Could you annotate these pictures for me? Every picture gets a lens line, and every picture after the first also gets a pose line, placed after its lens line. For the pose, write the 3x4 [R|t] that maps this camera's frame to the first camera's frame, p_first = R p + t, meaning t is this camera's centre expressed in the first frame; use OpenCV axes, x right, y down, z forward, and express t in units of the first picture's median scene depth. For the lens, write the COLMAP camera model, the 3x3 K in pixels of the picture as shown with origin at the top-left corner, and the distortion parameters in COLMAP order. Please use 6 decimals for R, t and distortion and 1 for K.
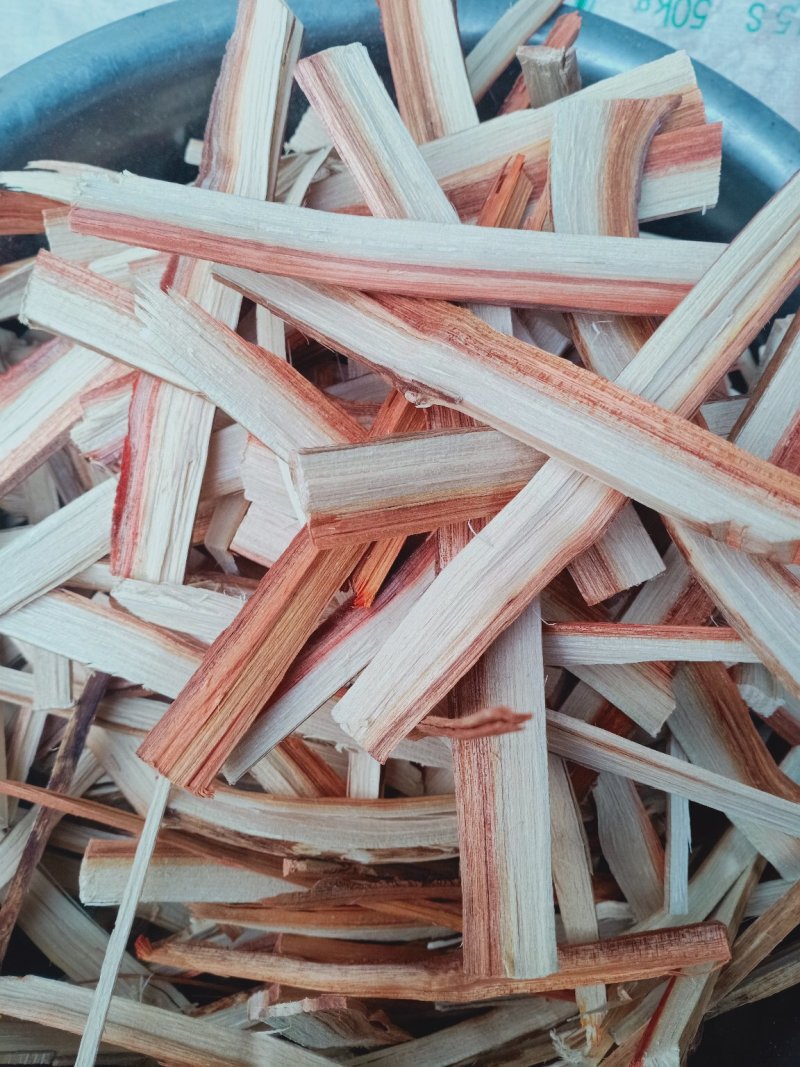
lens RADIAL K [[900.7, 0, 396.6], [0, 900.7, 571.9], [0, 0, 1]] dist [0.079323, -0.216143]
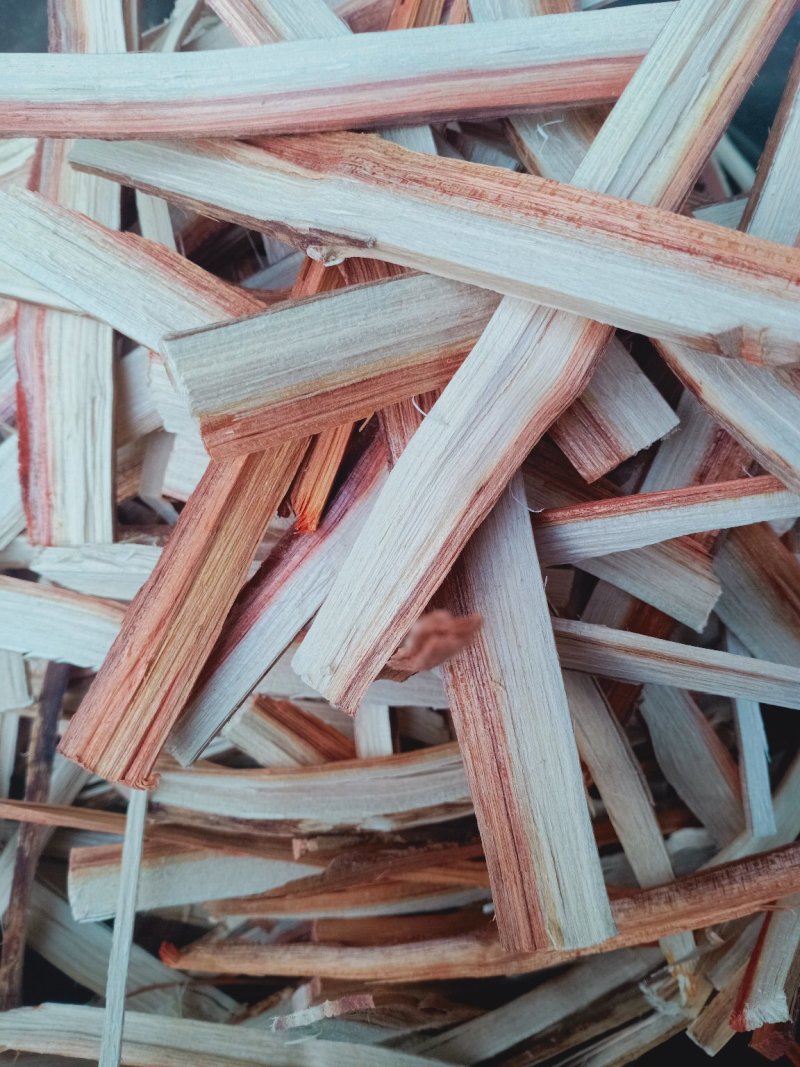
lens RADIAL K [[900.7, 0, 396.6], [0, 900.7, 571.9], [0, 0, 1]] dist [0.079323, -0.216143]
pose [[0.984306, -0.162369, -0.069125, 0.087248], [0.165769, 0.985062, 0.046629, 0.048630], [0.060521, -0.057356, 0.996518, 0.187164]]
